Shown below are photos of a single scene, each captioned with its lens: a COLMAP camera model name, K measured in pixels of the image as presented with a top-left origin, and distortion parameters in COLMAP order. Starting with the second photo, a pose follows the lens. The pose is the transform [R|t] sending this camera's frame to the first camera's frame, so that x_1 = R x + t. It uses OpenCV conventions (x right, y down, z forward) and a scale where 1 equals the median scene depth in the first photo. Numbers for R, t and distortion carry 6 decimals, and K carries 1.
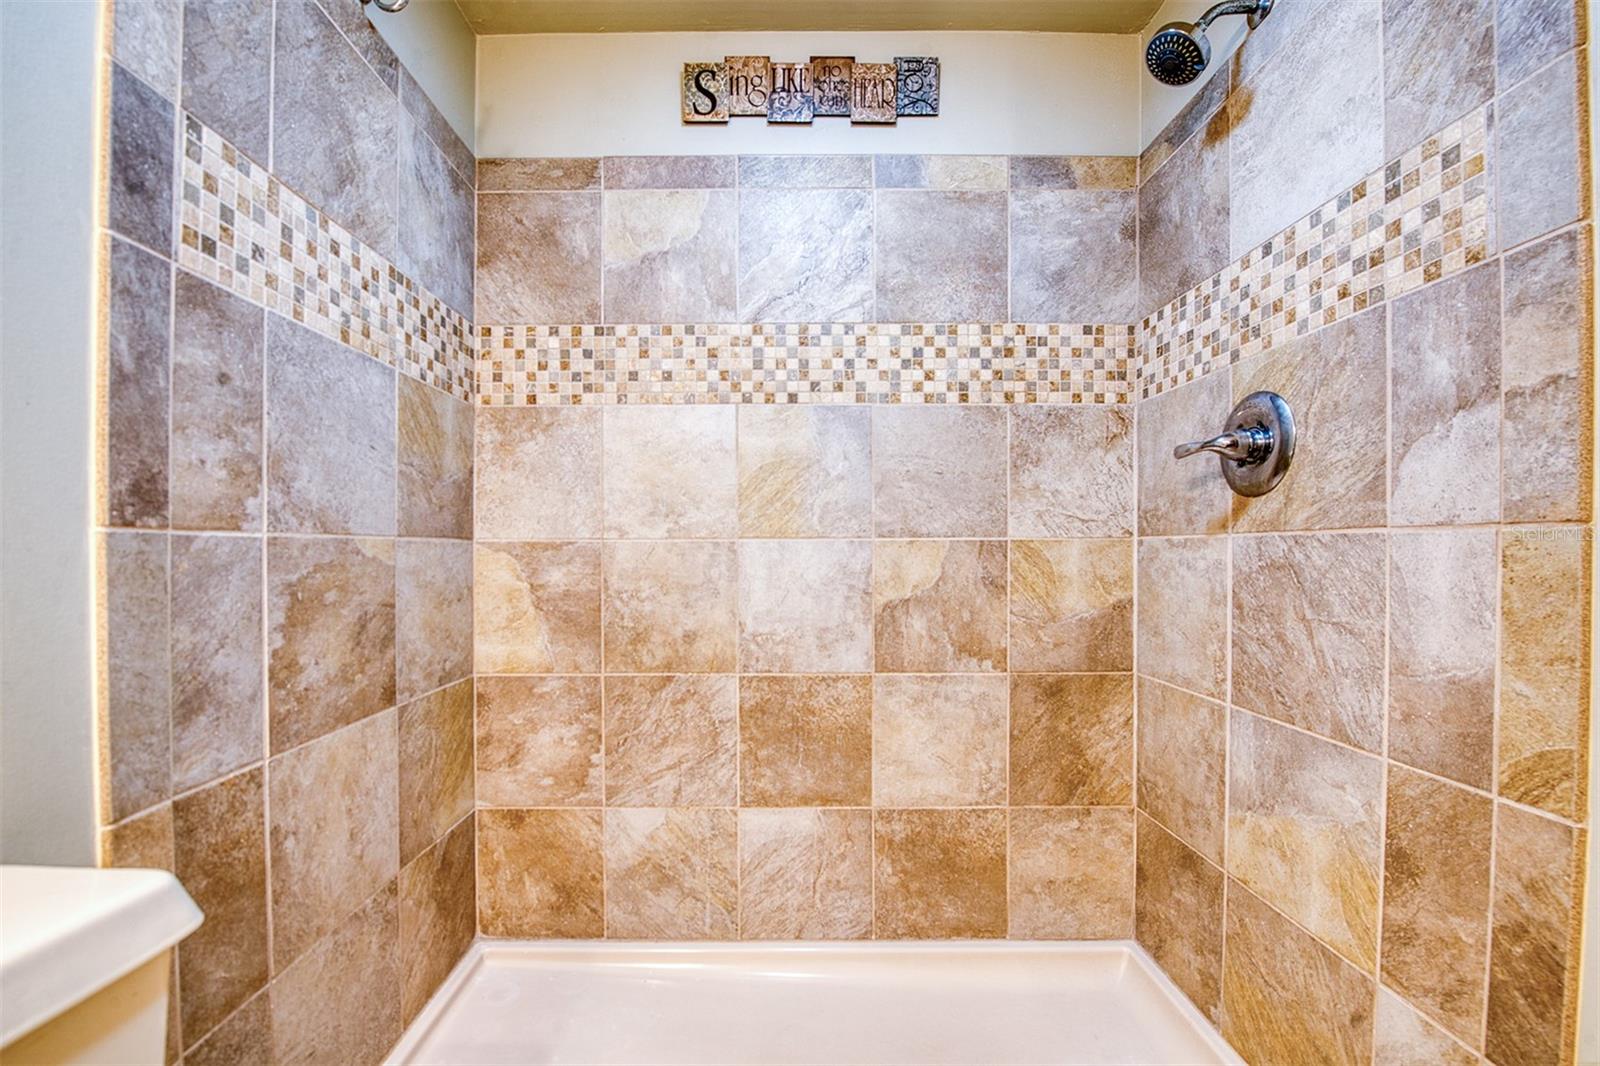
lens RADIAL K [[671.6, 0, 765.3], [0, 671.6, 557.5], [0, 0, 1]] dist [-0.020771, -0.000833]
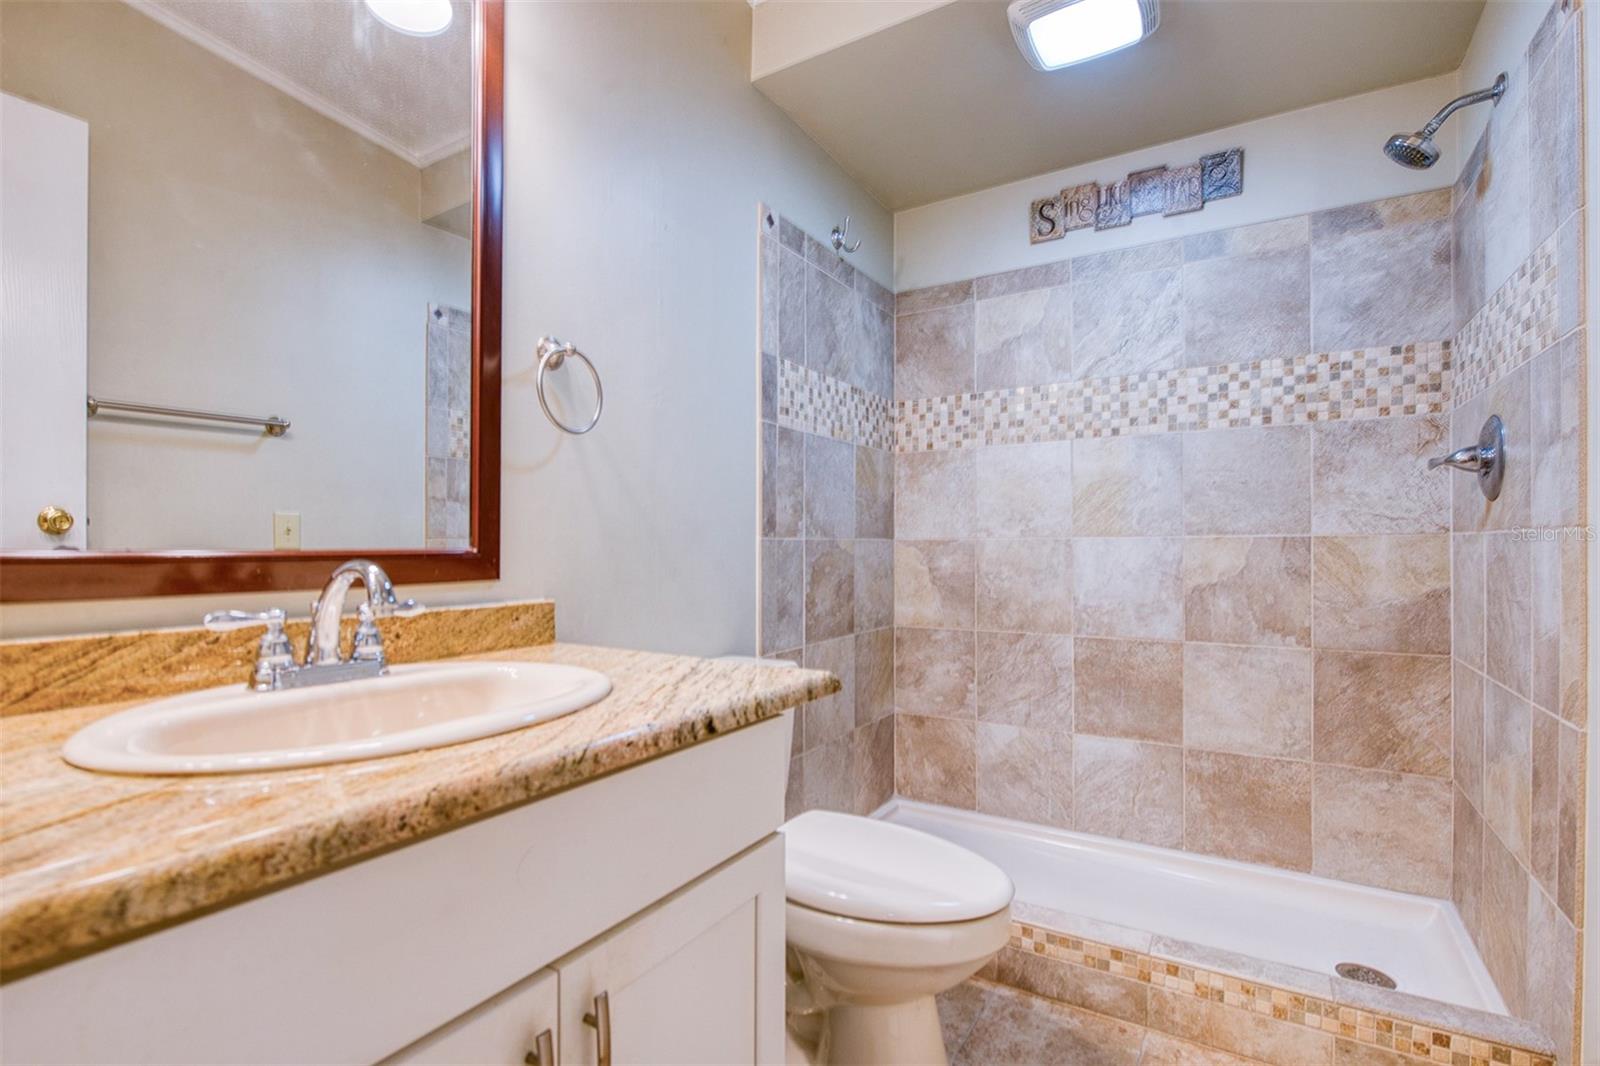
lens RADIAL K [[747.4, 0, 799.0], [0, 747.4, 542.3], [0, 0, 1]] dist [-0.004440, -0.001616]
pose [[0.864427, -0.002741, -0.502750, 0.246004], [-0.003392, 0.999931, -0.011283, 0.002822], [0.502746, 0.011459, 0.864358, -0.612950]]
